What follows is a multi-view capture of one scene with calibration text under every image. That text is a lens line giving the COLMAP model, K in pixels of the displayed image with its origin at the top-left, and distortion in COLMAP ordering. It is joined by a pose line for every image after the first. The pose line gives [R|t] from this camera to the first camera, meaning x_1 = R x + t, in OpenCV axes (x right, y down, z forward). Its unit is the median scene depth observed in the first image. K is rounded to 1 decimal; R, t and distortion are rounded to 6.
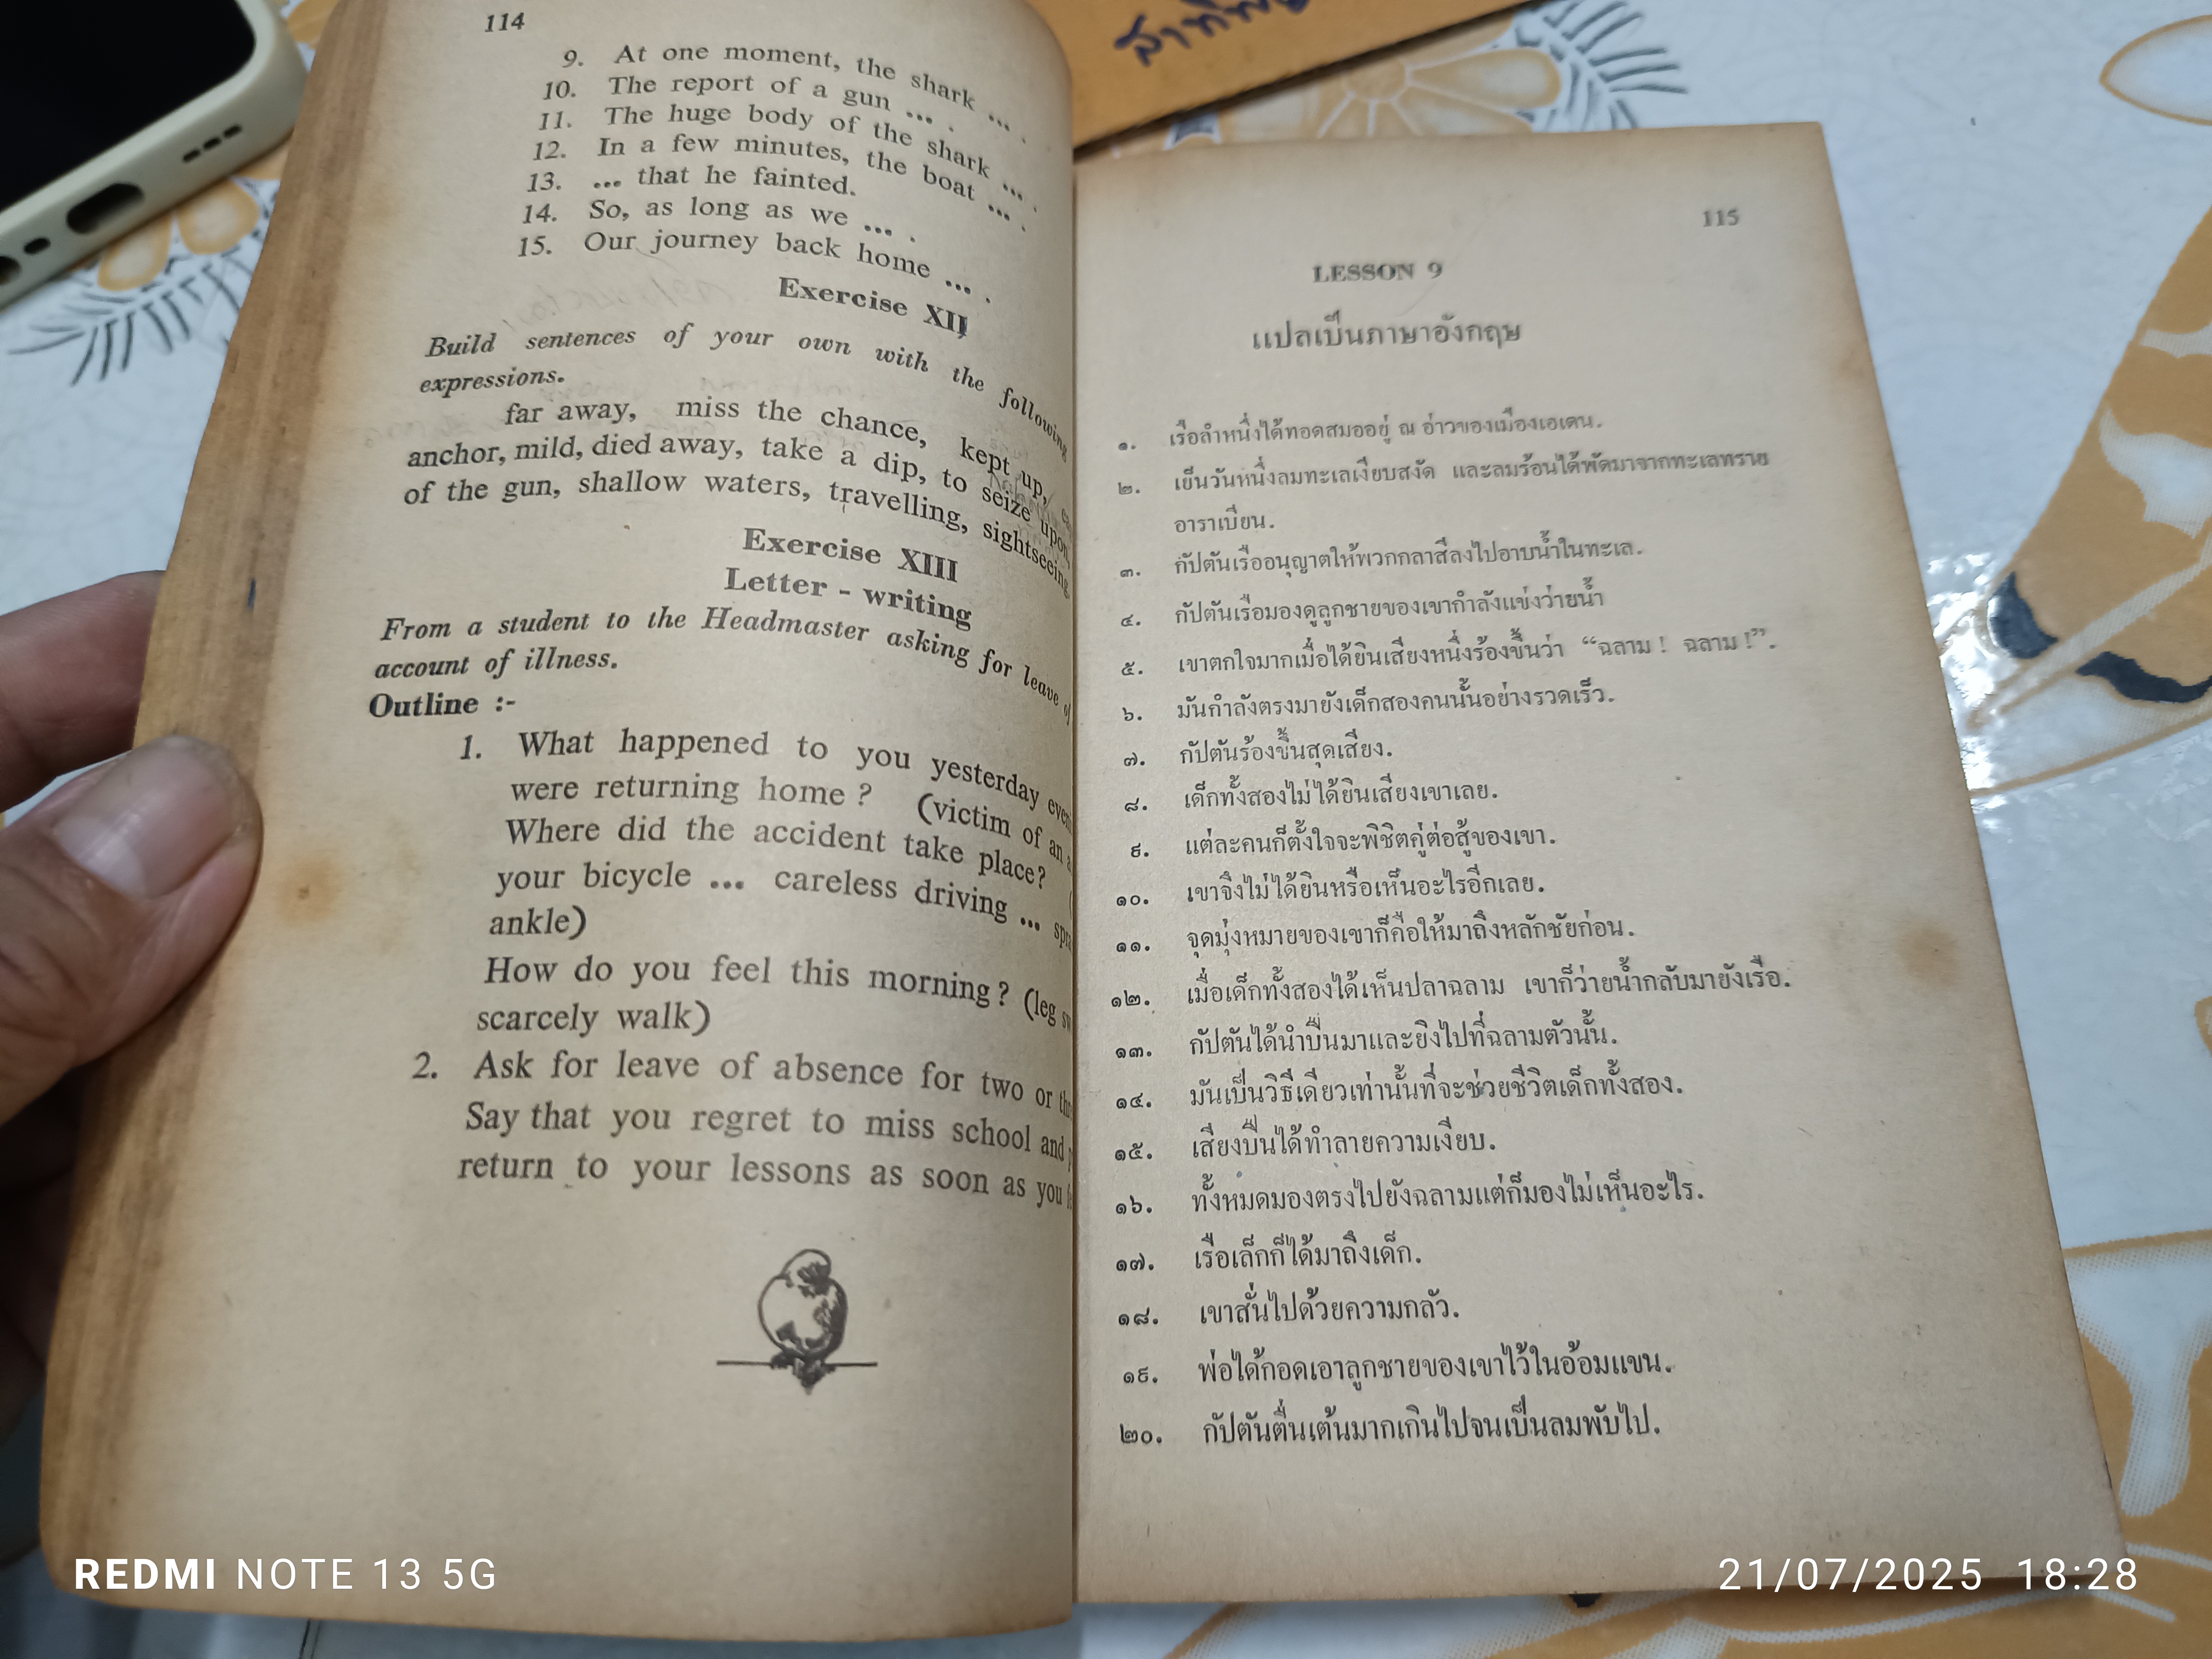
lens RADIAL K [[1519.9, 0, 1113.2], [0, 1519.9, 811.9], [0, 0, 1]] dist [-0.038190, 0.006947]
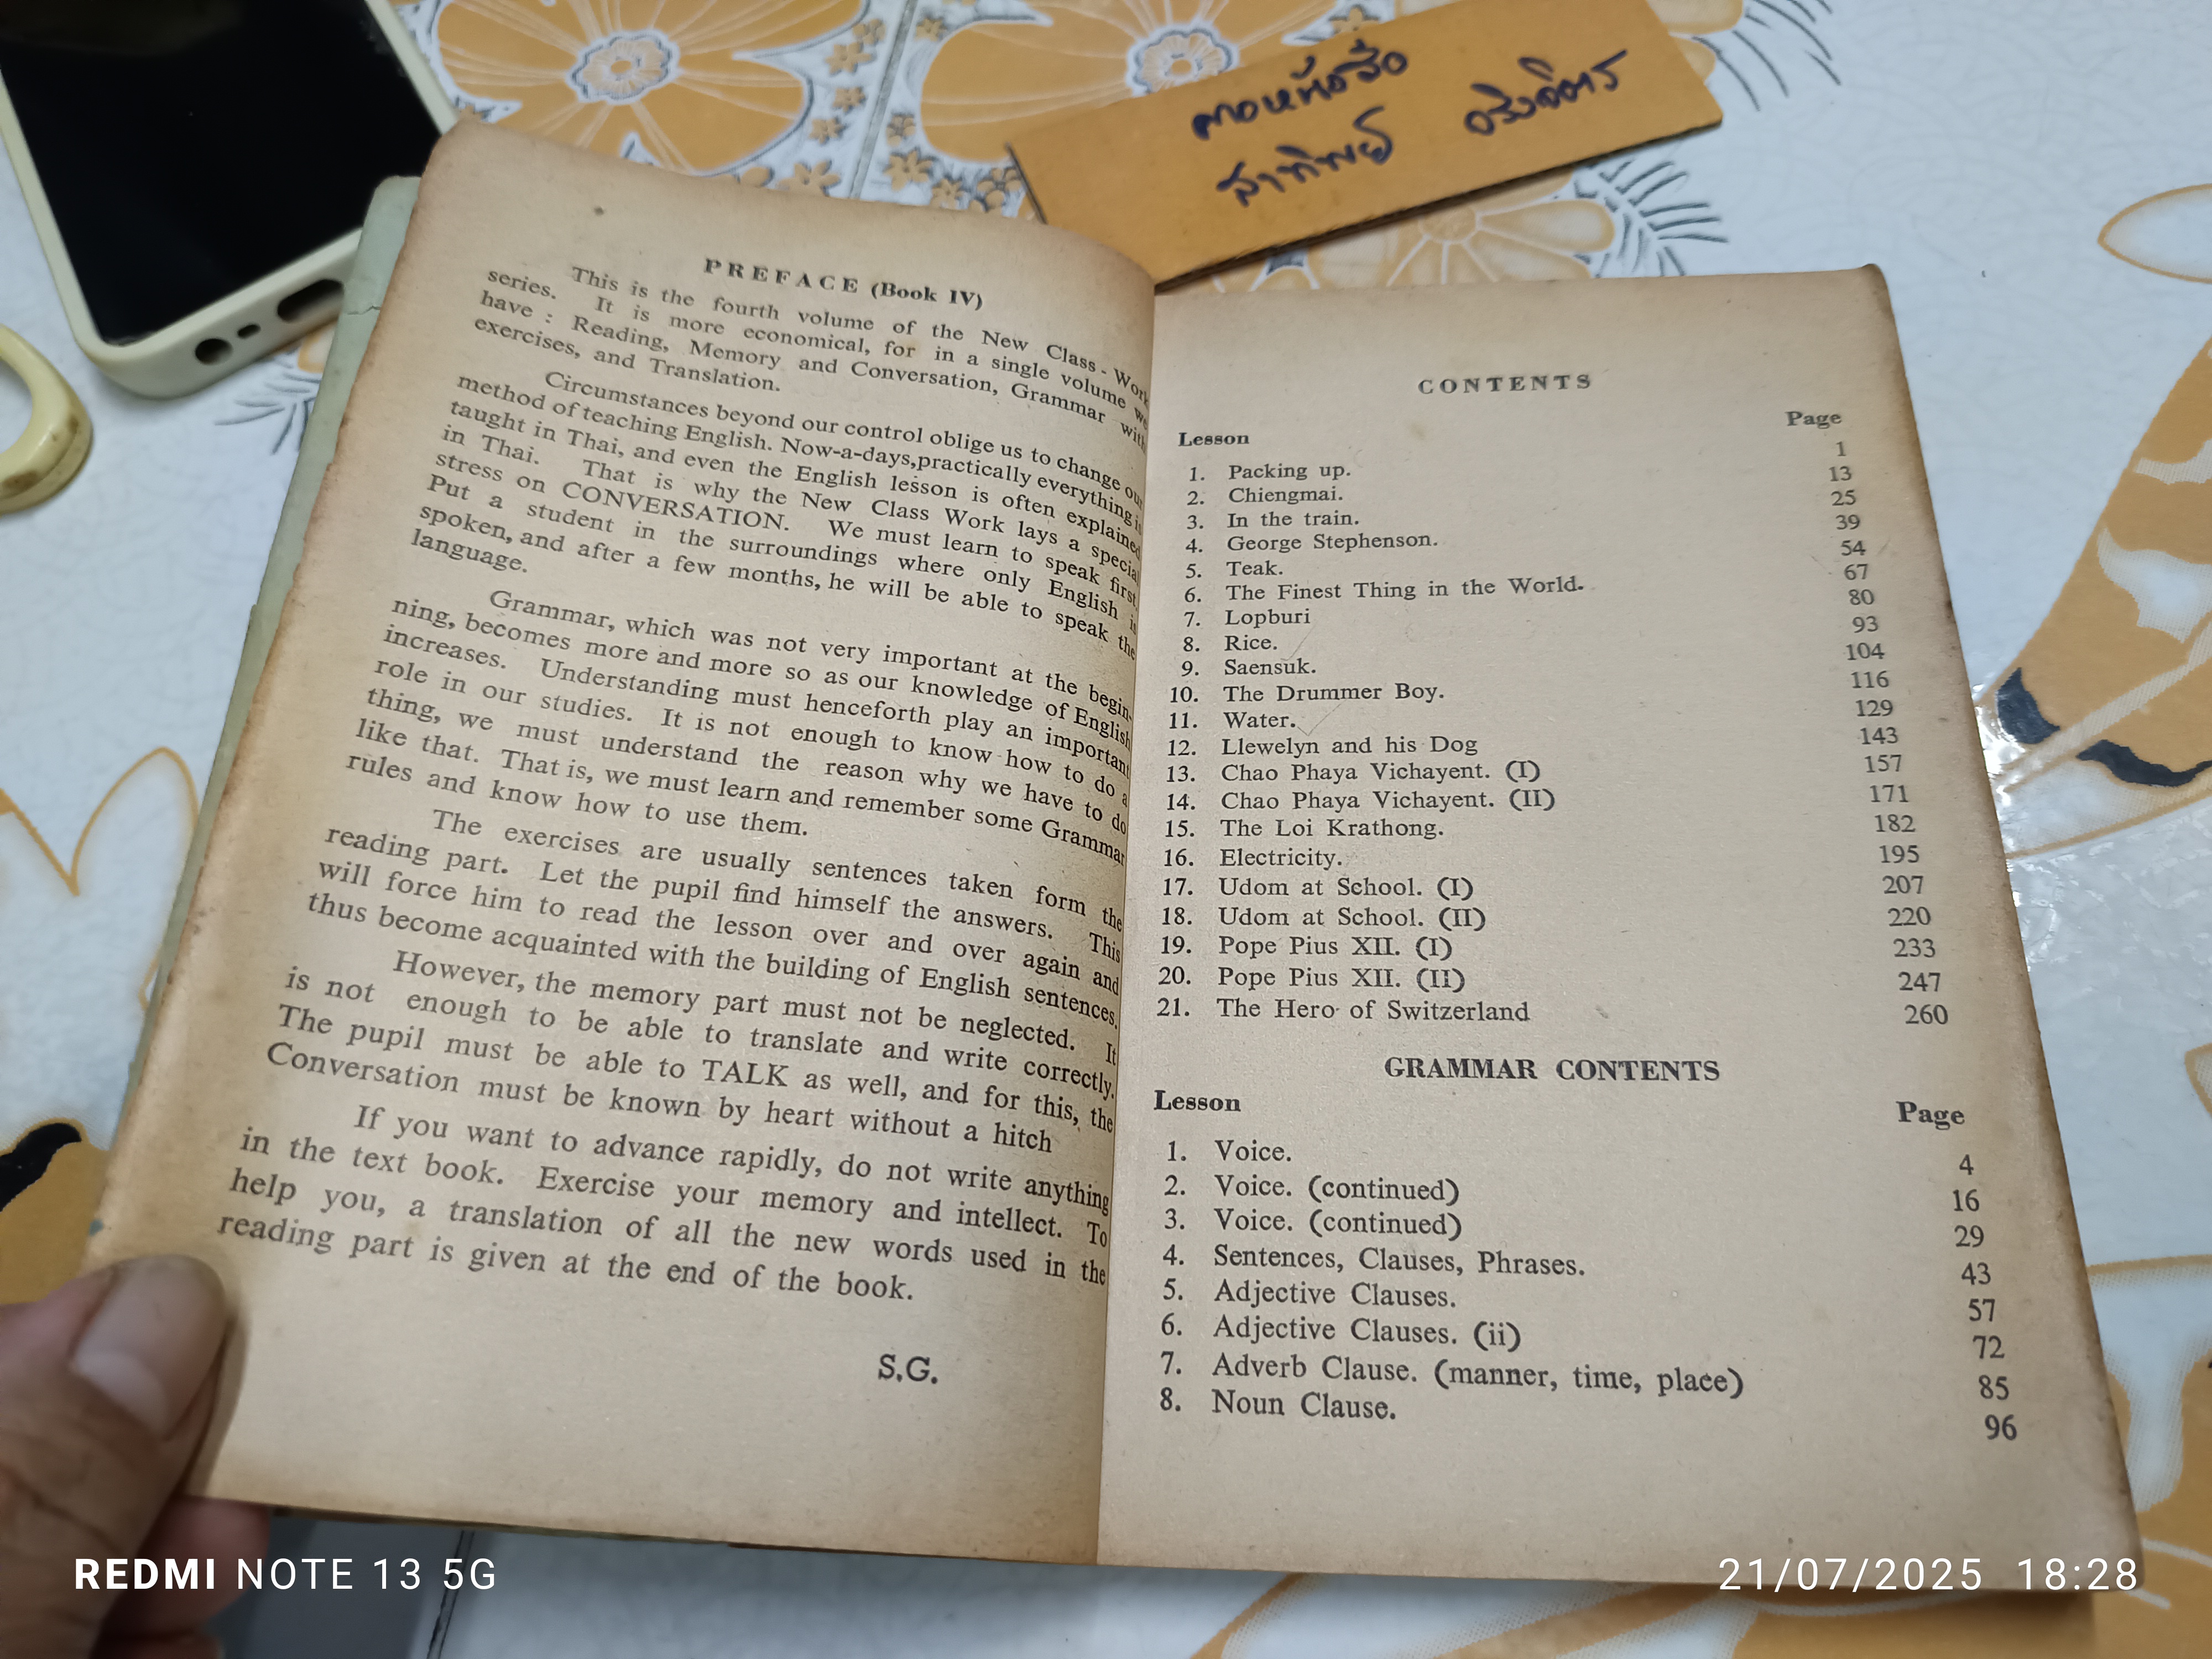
lens RADIAL K [[1519.9, 0, 1111.4], [0, 1519.9, 814.2], [0, 0, 1]] dist [-0.038190, 0.006947]
pose [[0.999252, 0.034184, -0.018077, -0.043190], [-0.035419, 0.996694, -0.073118, 0.045841], [0.015518, 0.073703, 0.997159, -0.097773]]
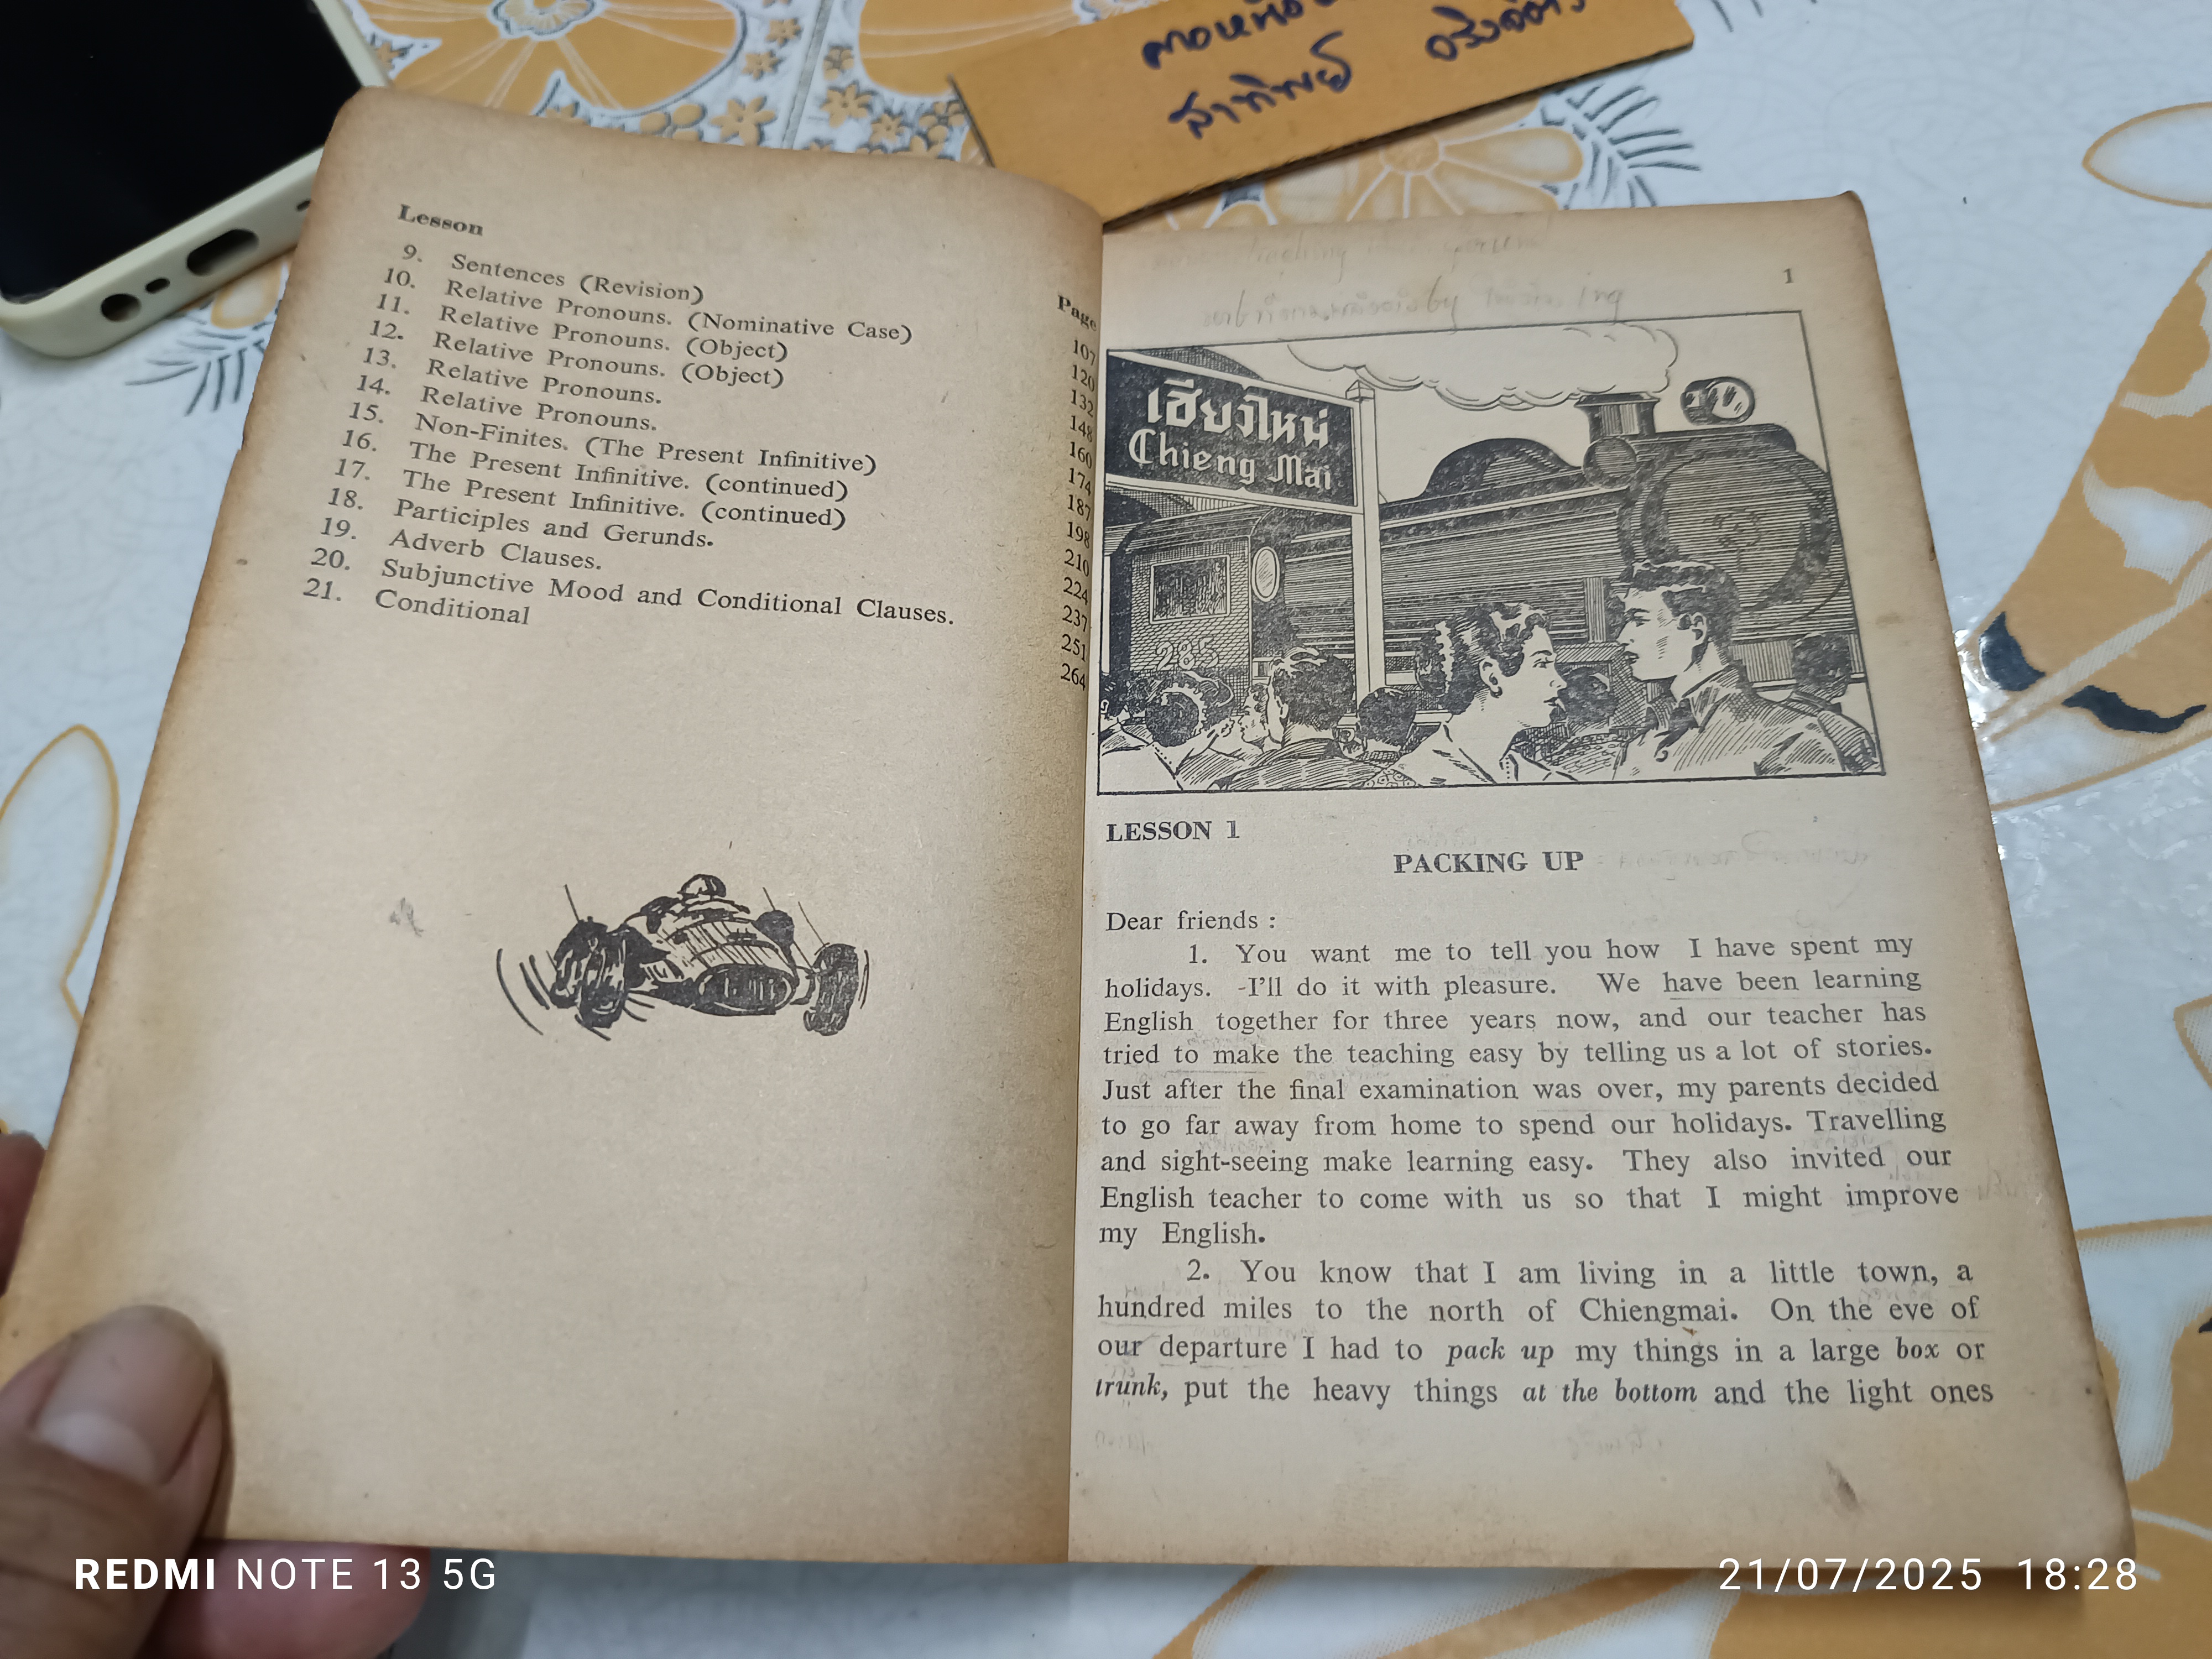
lens RADIAL K [[1519.9, 0, 1109.2], [0, 1519.9, 810.4], [0, 0, 1]] dist [-0.038190, 0.006947]
pose [[0.999864, 0.016292, -0.002568, -0.032158], [-0.016381, 0.999069, -0.039914, 0.030832], [0.001915, 0.039950, 0.999200, -0.062662]]
